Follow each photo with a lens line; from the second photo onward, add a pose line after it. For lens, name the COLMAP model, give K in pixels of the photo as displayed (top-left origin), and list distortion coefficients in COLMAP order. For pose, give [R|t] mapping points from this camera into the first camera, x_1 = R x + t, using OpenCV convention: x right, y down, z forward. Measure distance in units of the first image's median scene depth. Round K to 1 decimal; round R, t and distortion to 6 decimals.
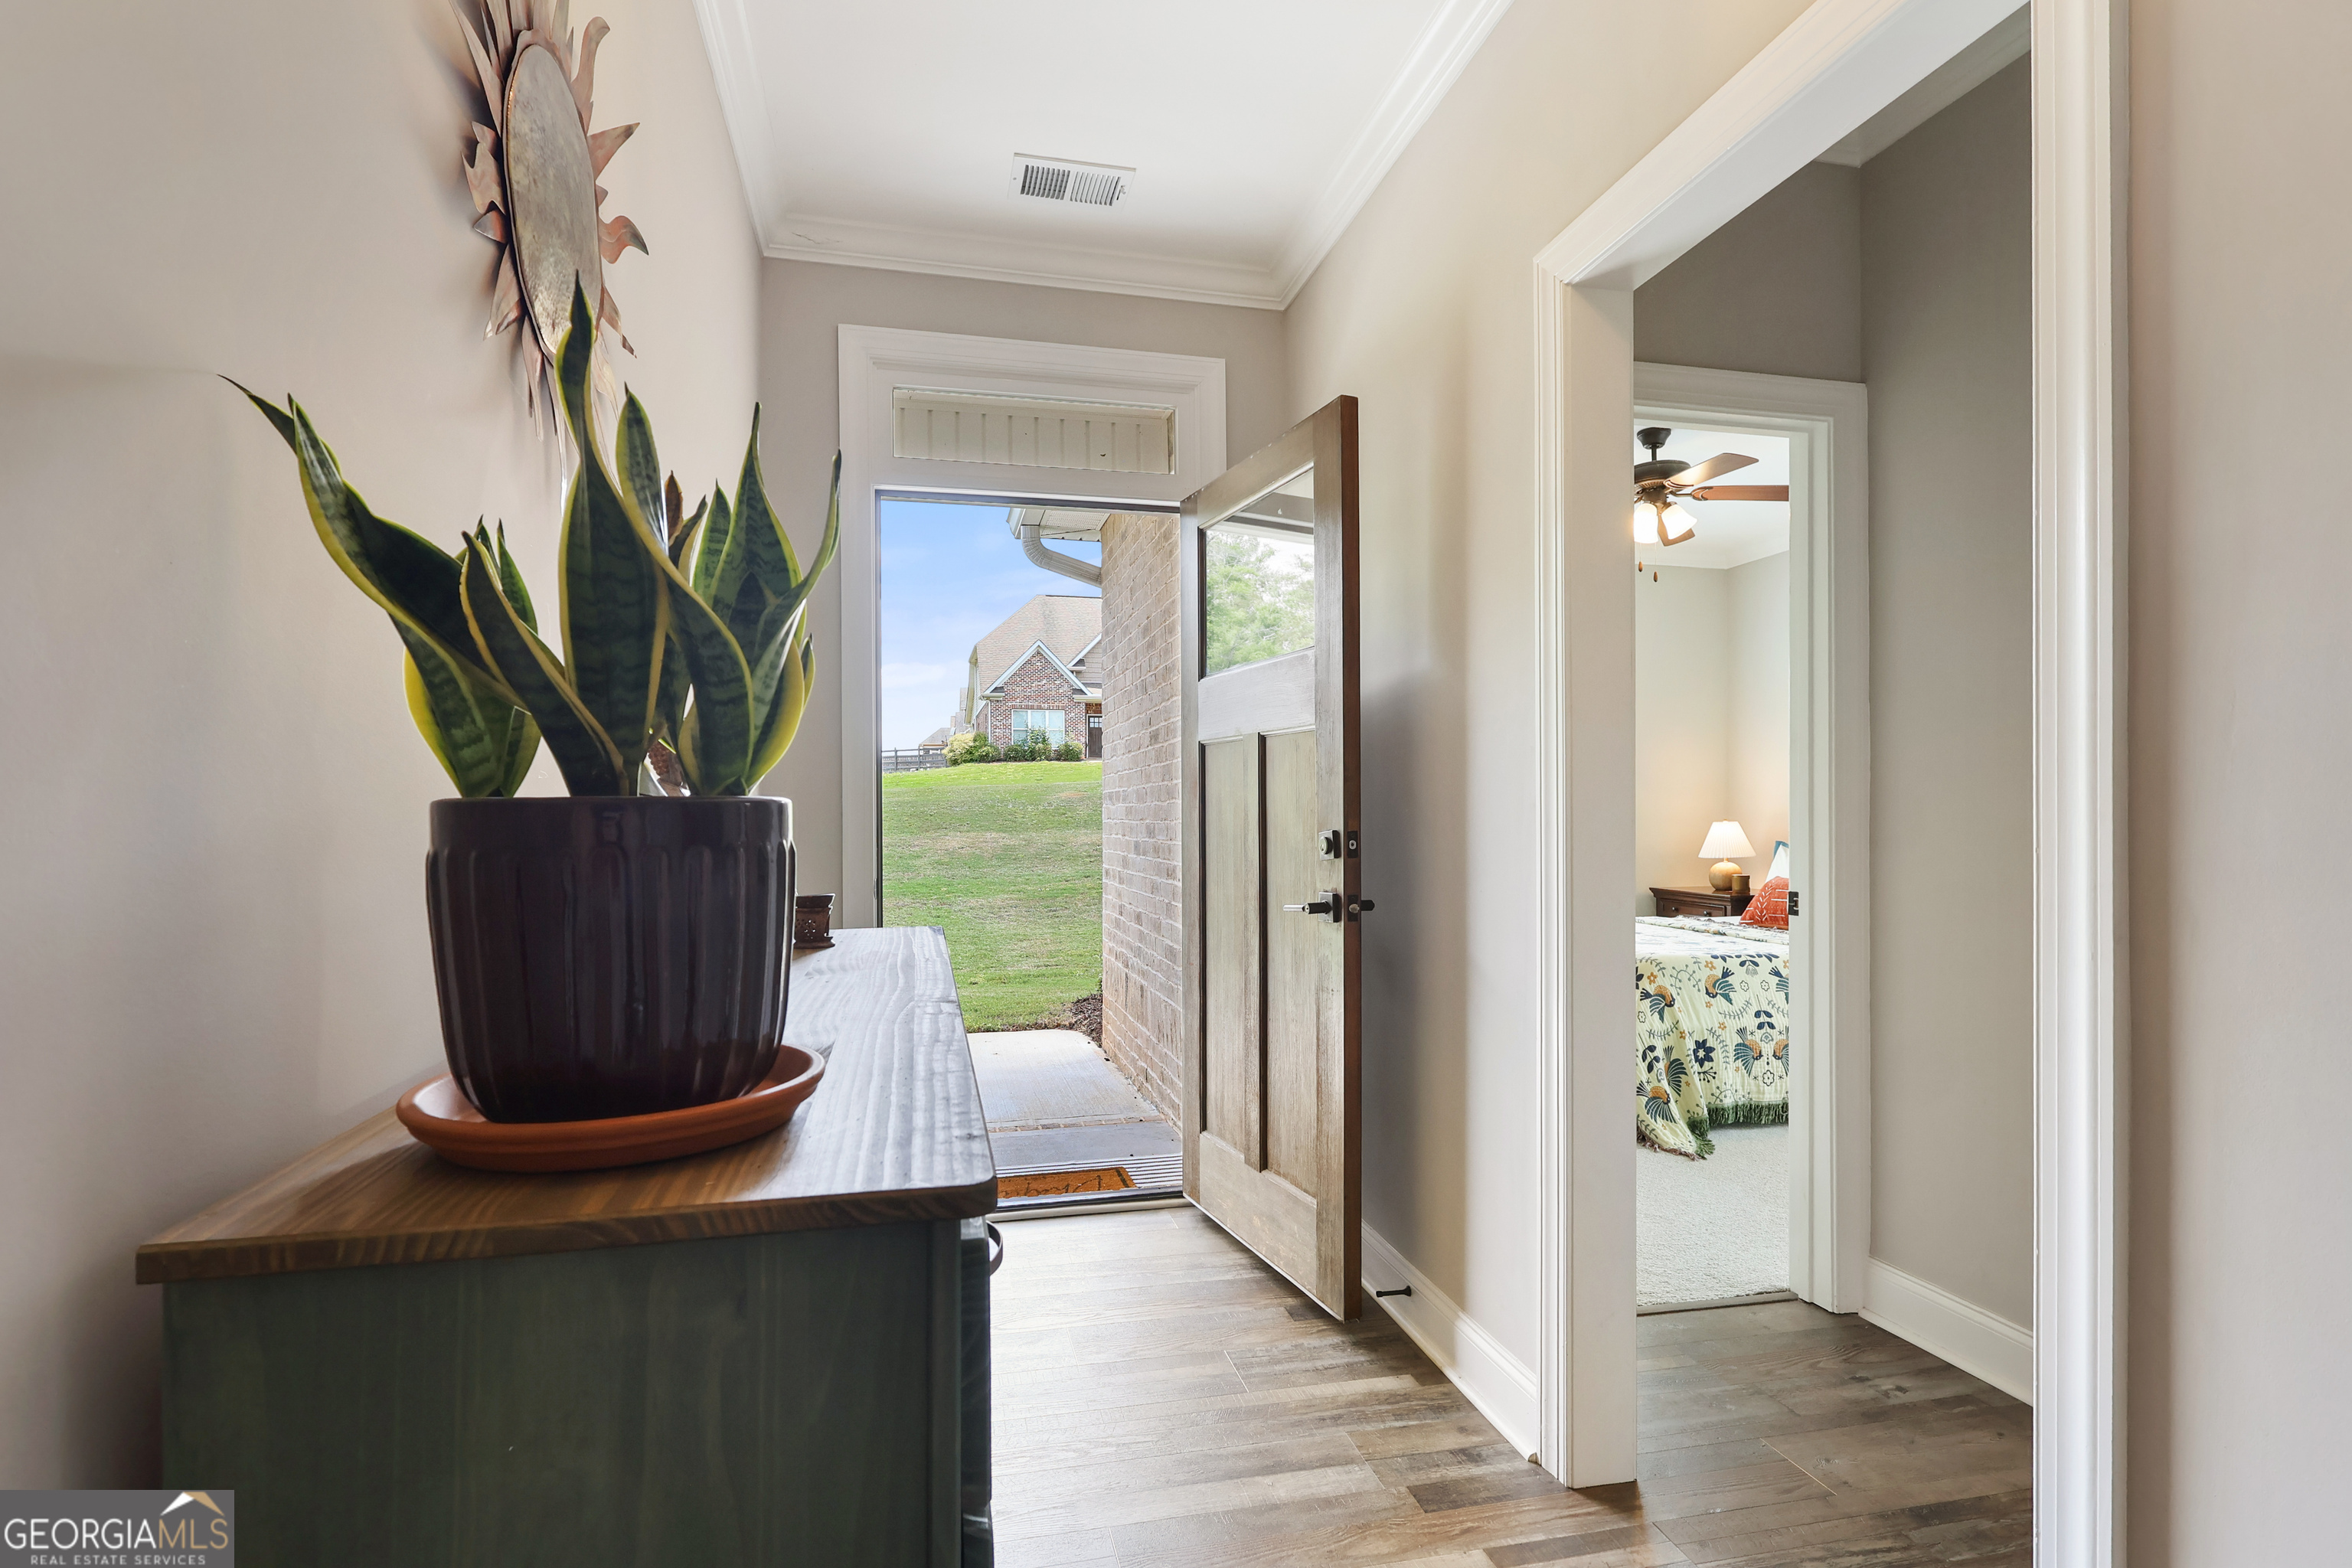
lens RADIAL K [[1131.8, 0, 1179.1], [0, 1131.8, 803.3], [0, 0, 1]] dist [0.000568, 0.000723]
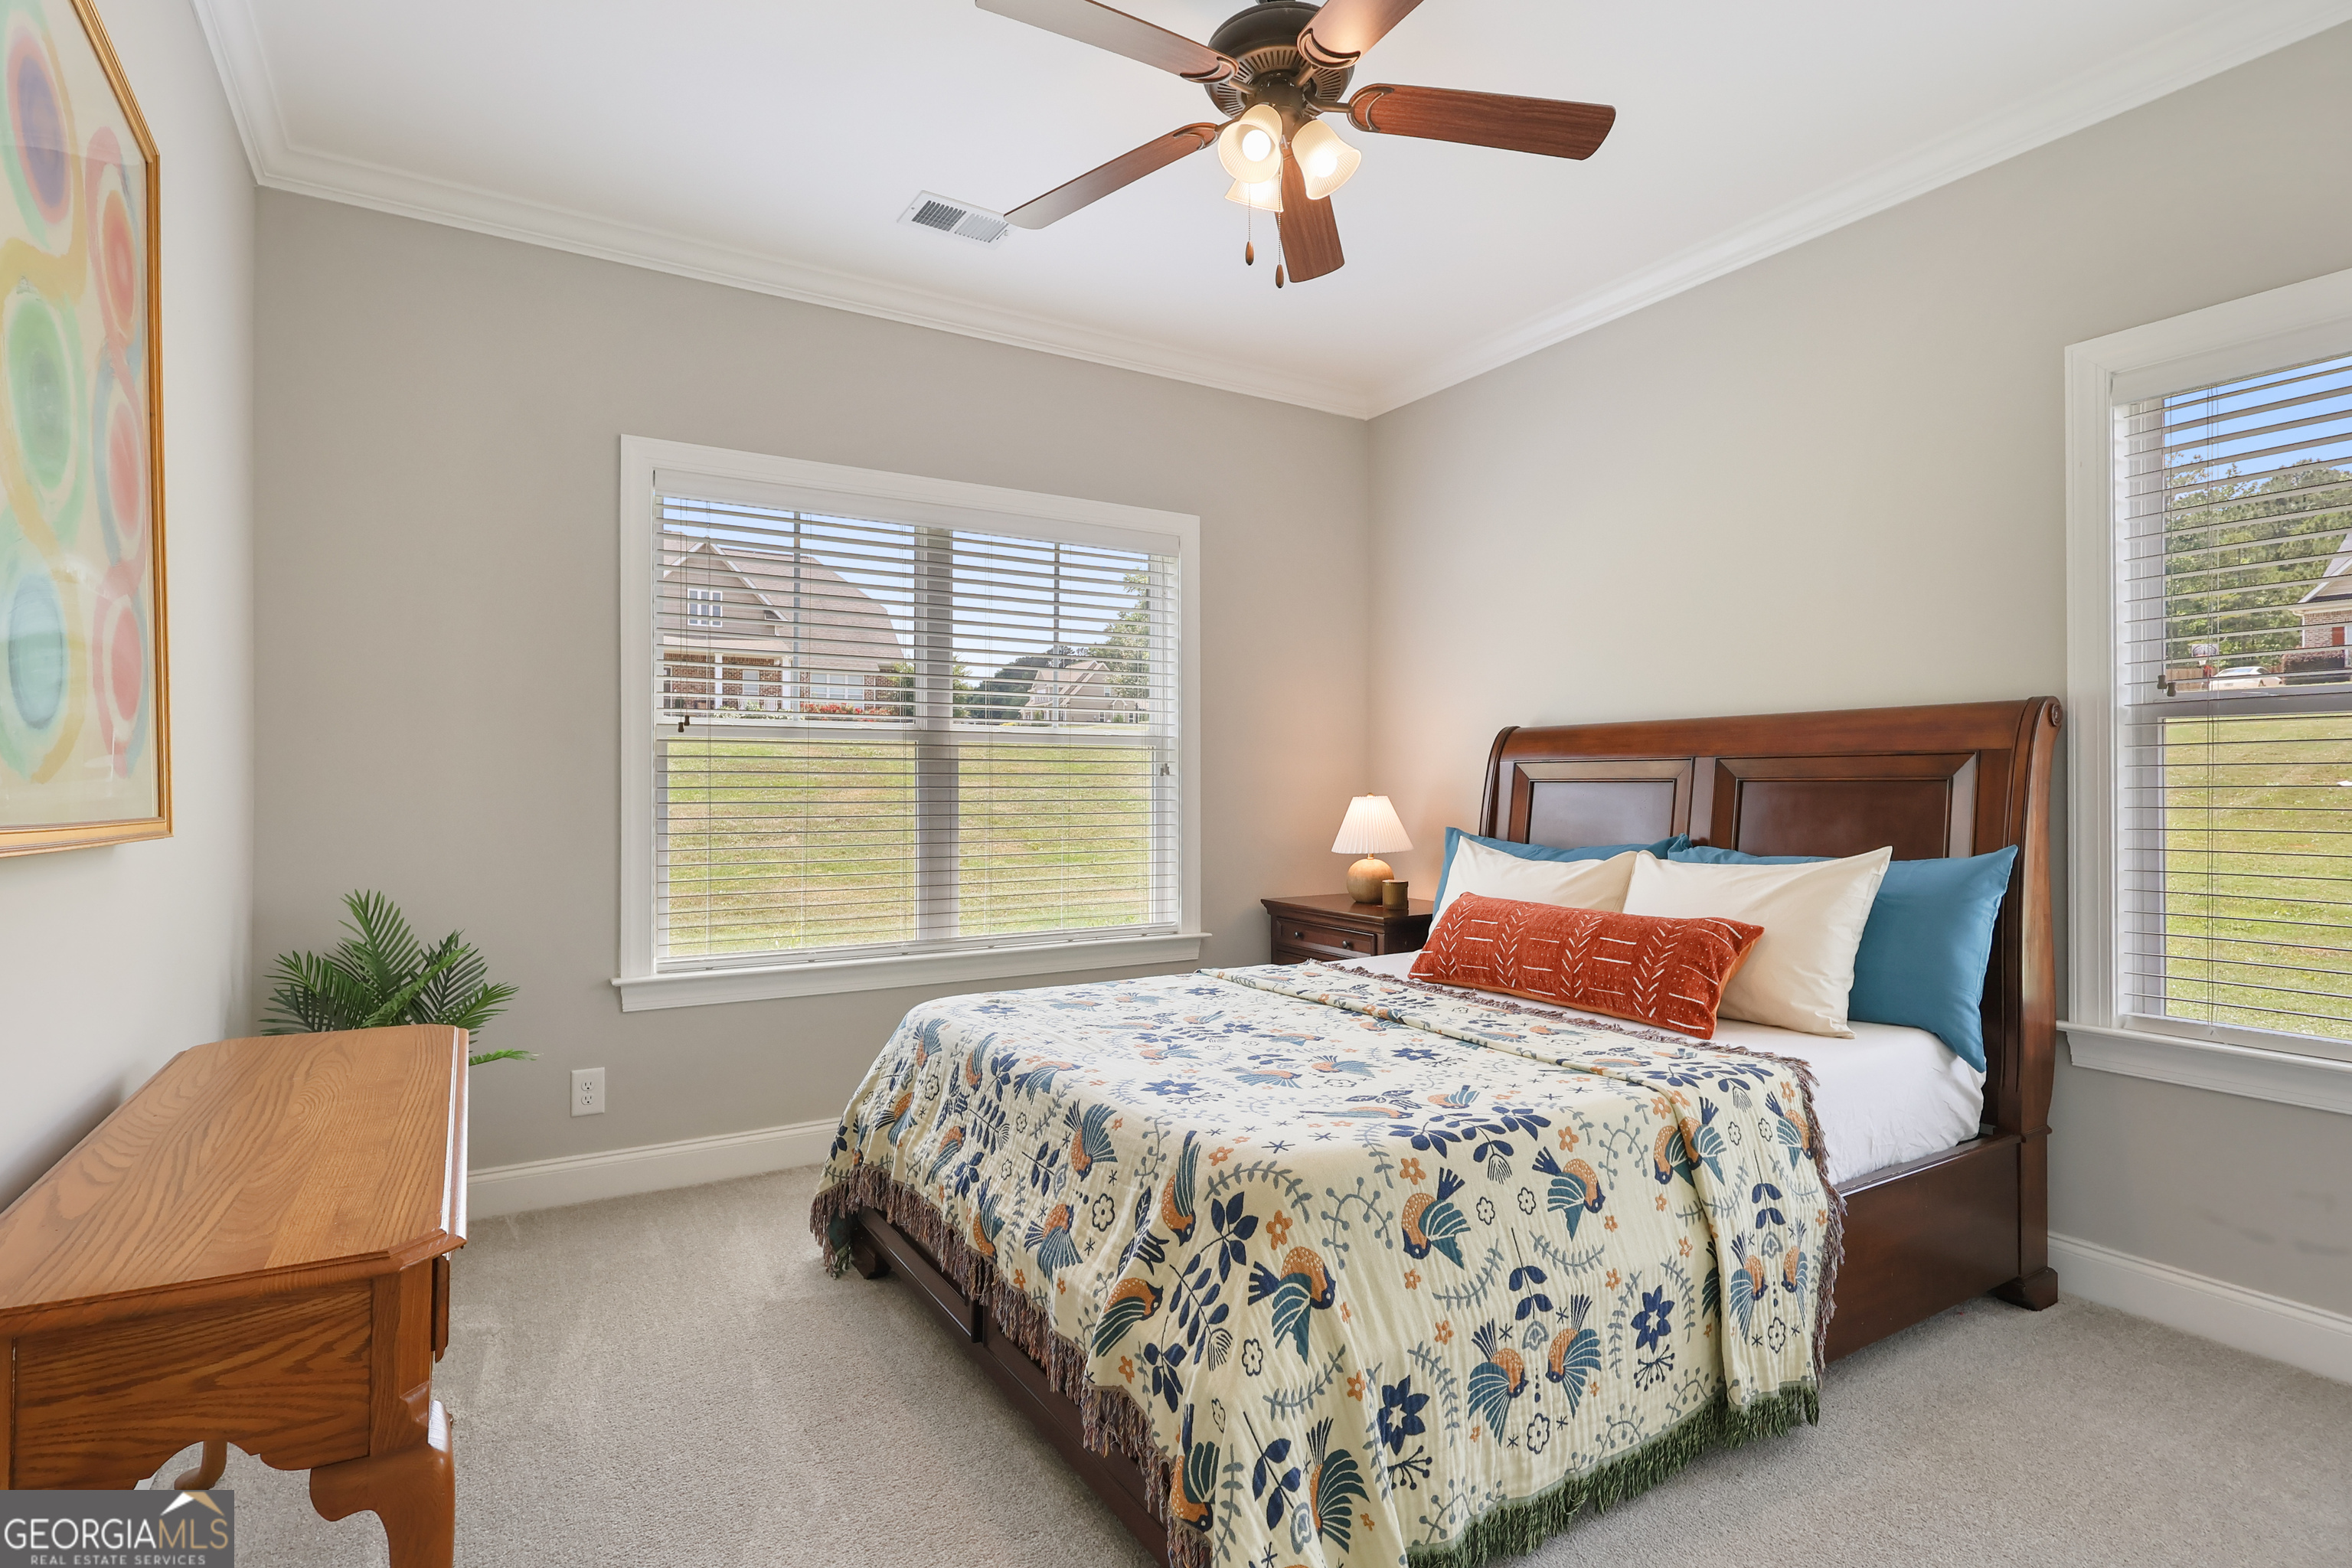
lens RADIAL K [[1133.5, 0, 1174.7], [0, 1133.5, 783.7], [0, 0, 1]] dist [0.001548, 0.002601]
pose [[0.947923, -0.002117, 0.318494, 0.266557], [-0.001497, 0.999937, 0.011103, 0.003631], [-0.318497, -0.011002, 0.947860, 0.657568]]
